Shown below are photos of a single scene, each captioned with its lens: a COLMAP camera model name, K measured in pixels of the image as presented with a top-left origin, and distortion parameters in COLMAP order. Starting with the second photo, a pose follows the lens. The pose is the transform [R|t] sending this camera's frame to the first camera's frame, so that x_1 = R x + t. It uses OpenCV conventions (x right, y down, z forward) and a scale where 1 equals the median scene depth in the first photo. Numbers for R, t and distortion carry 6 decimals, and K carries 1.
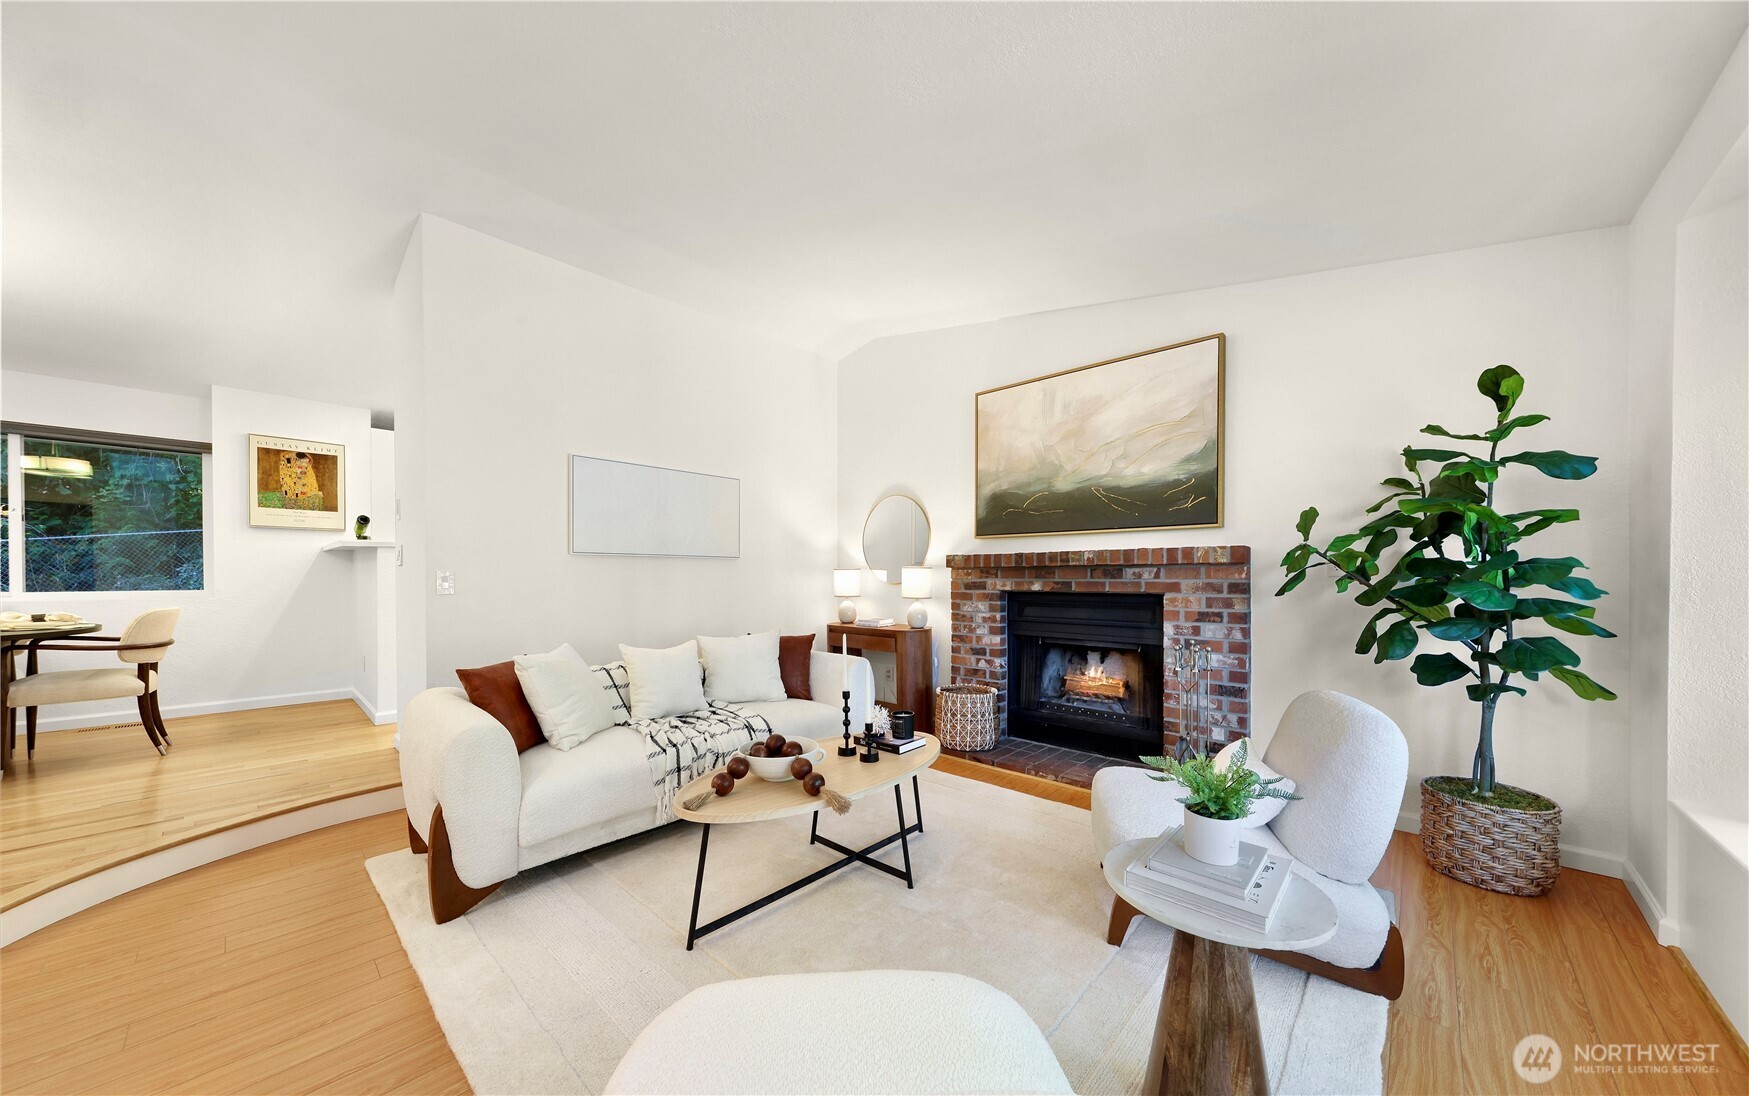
lens RADIAL K [[589.0, 0, 868.1], [0, 589.0, 578.4], [0, 0, 1]] dist [-0.001981, -0.000222]
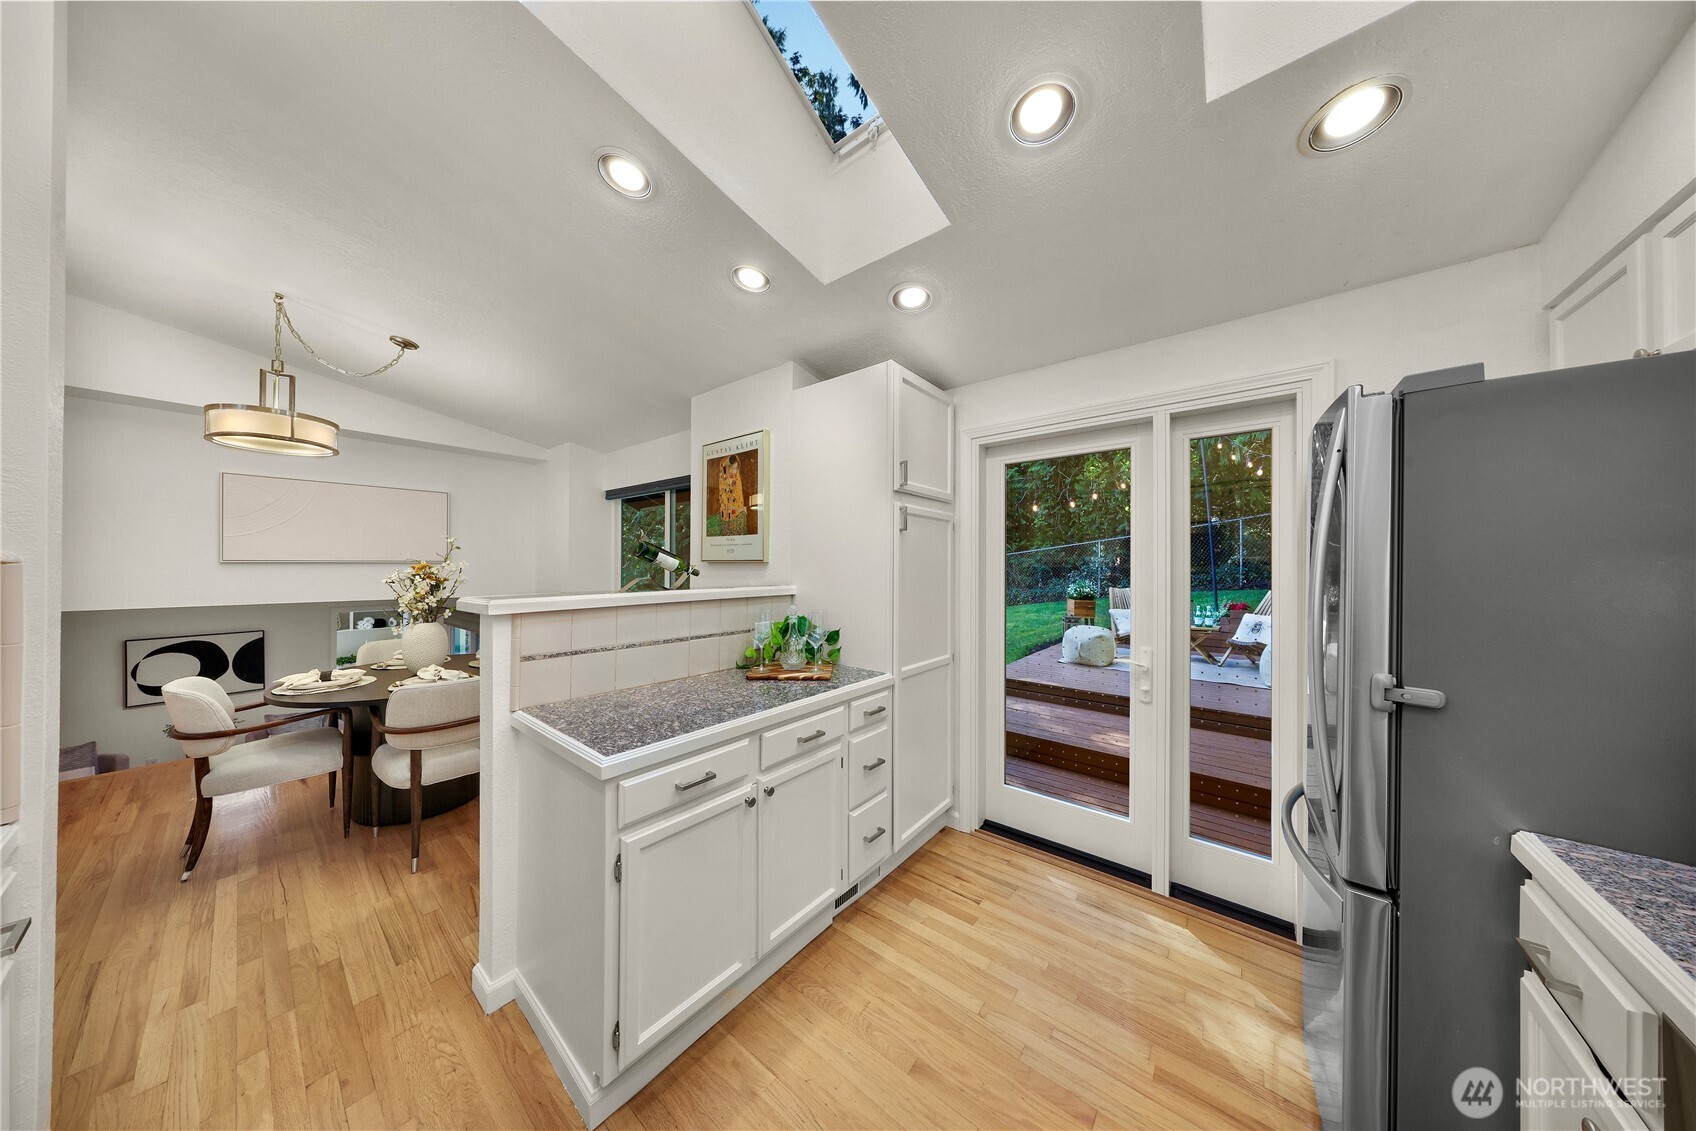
lens RADIAL K [[492.7, 0, 849.0], [0, 492.7, 562.2], [0, 0, 1]] dist [0.001599, 0.000022]
pose [[0.075565, -0.005165, -0.997128, -0.368484], [-0.011831, 0.999912, -0.006076, -0.084776], [0.997071, 0.012256, 0.075497, 1.118771]]
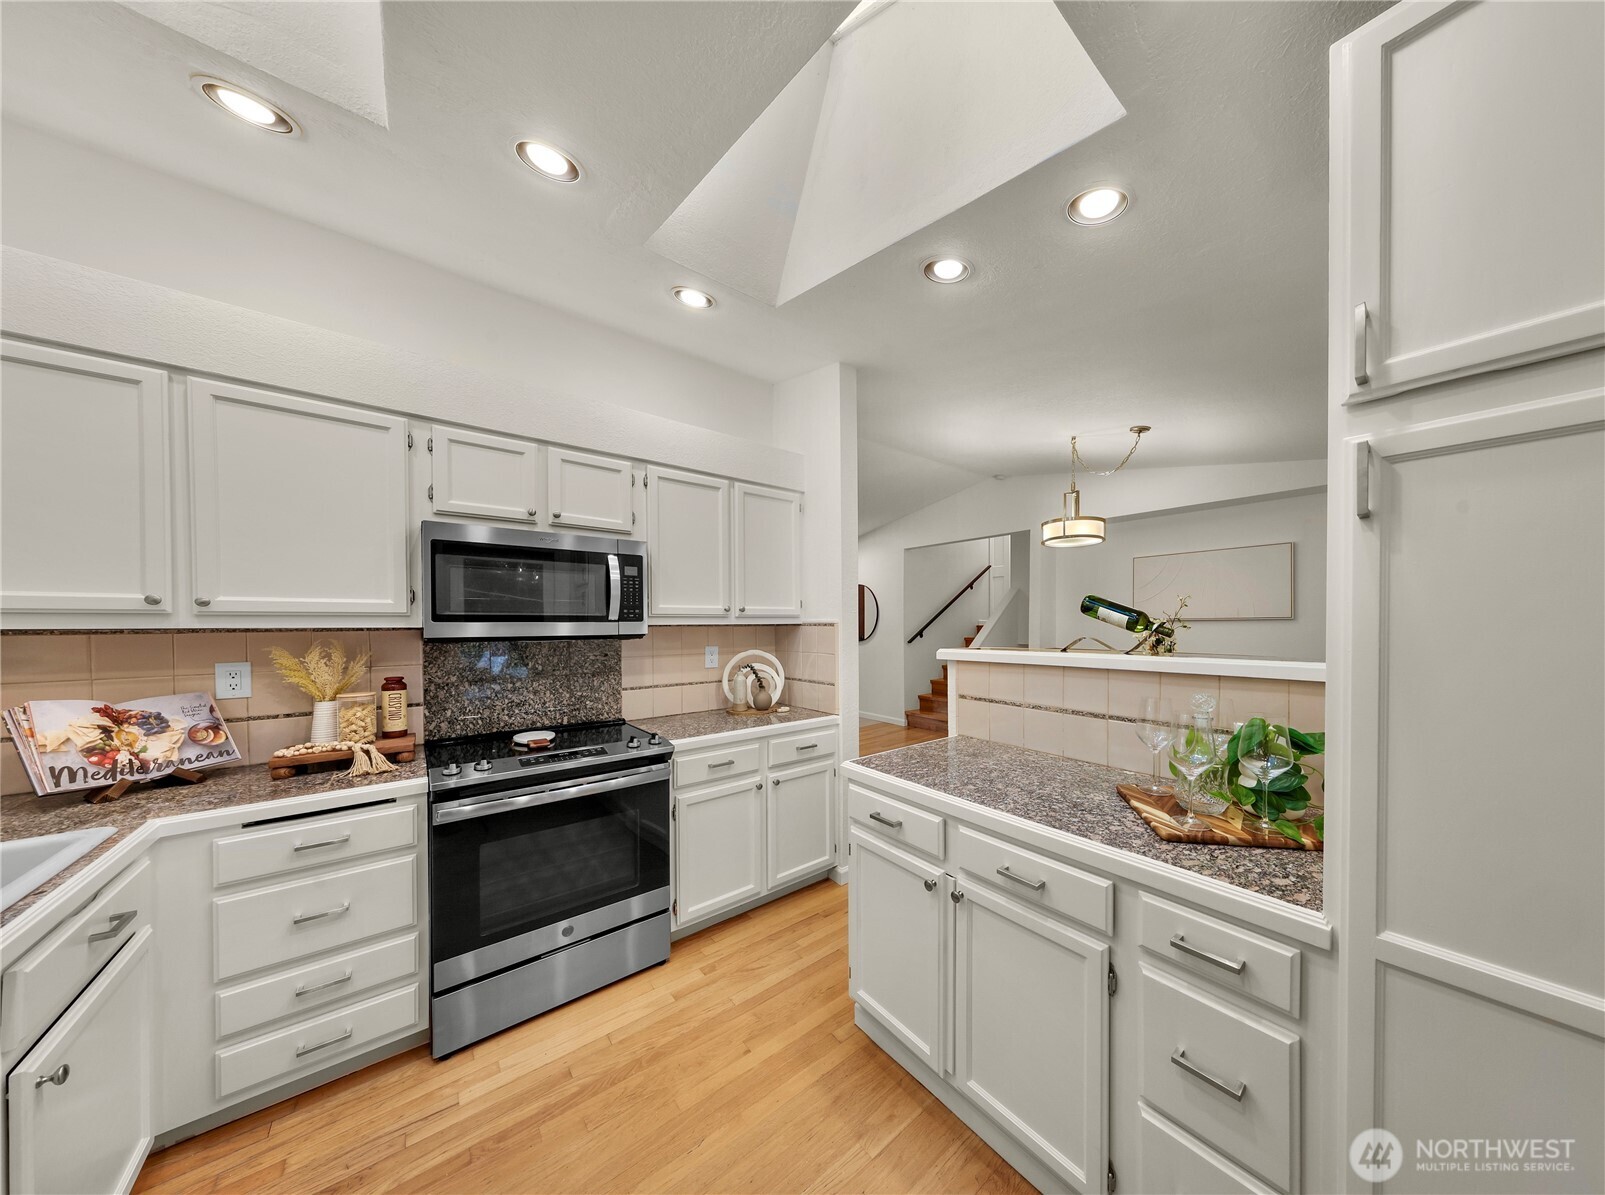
lens RADIAL K [[542.3, 0, 883.1], [0, 542.3, 624.6], [0, 0, 1]] dist [-0.000368, 0.000056]
pose [[-0.994081, 0.003590, 0.108586, -0.731775], [0.005075, 0.999897, 0.013401, -0.088046], [-0.108527, 0.013872, -0.993997, 1.424439]]
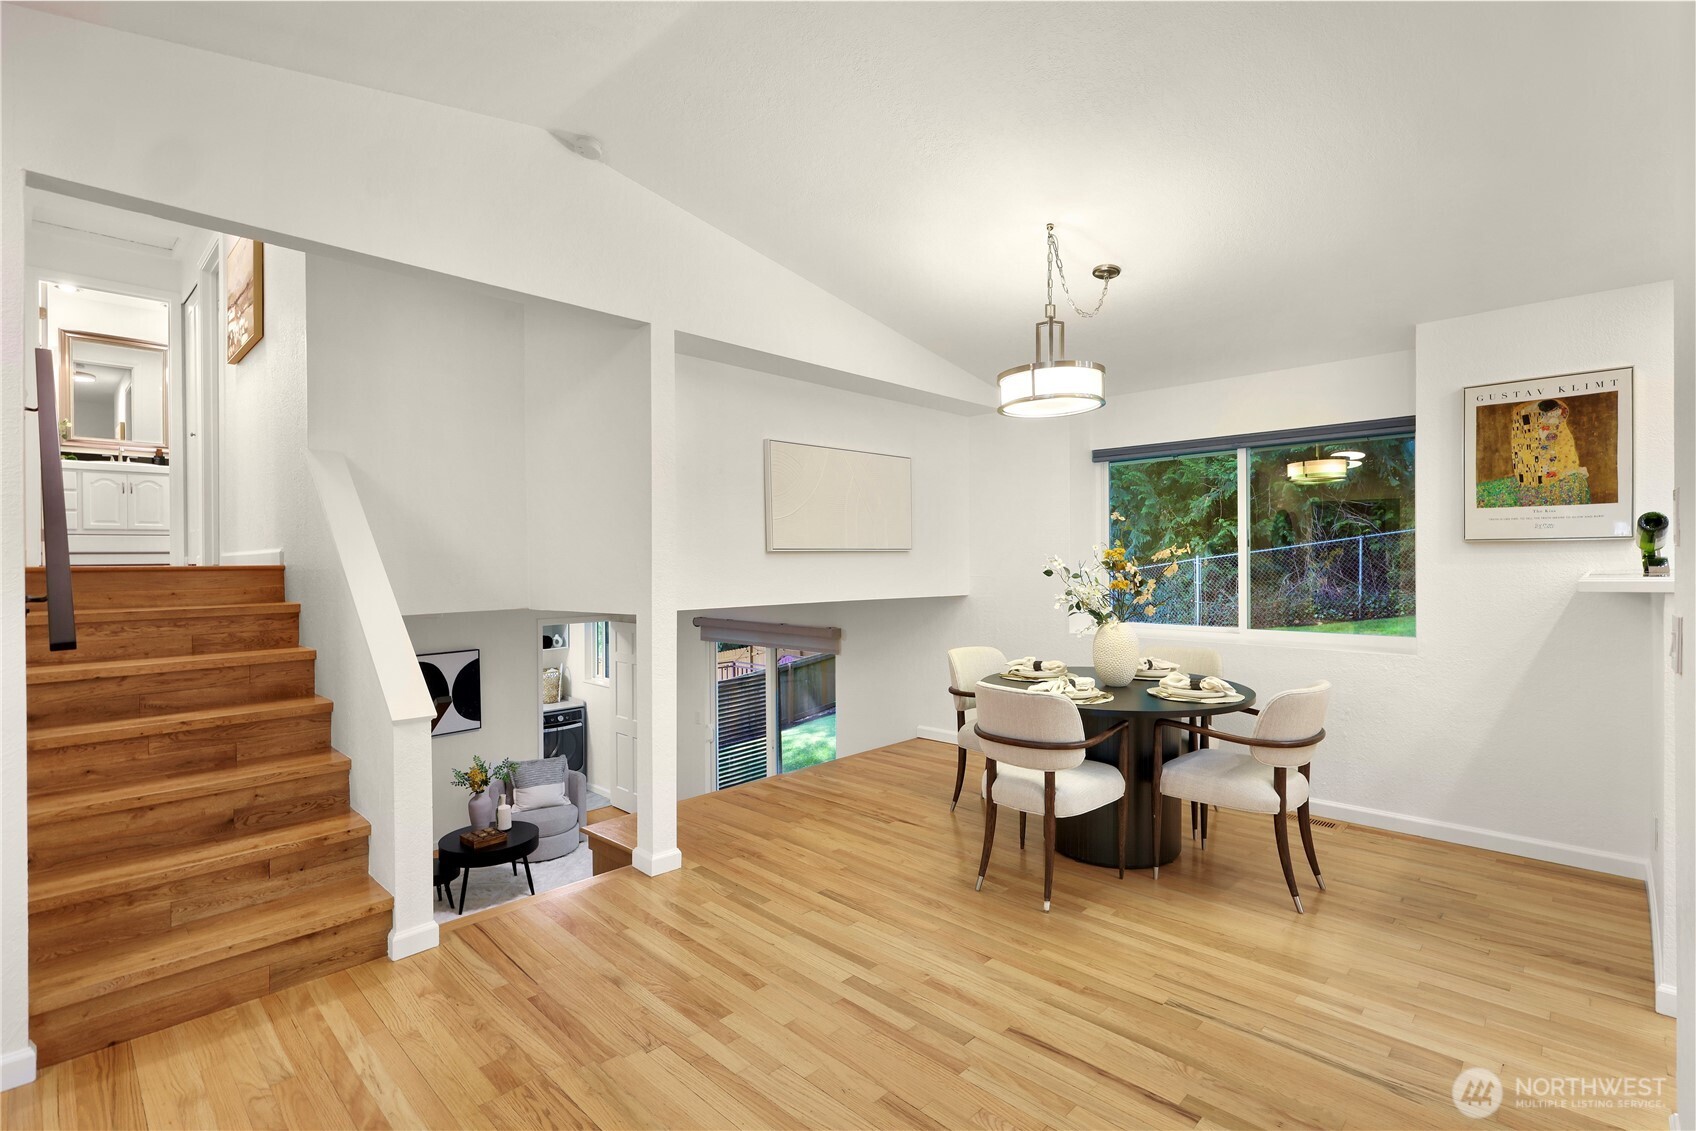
lens RADIAL K [[795.2, 0, 853.3], [0, 795.2, 564.0], [0, 0, 1]] dist [-0.000348, 0.000054]
pose [[-0.013625, 0.005843, -0.999890, -0.227216], [0.000235, 0.999983, 0.005841, -0.069032], [0.999907, -0.000156, -0.013626, 0.377573]]
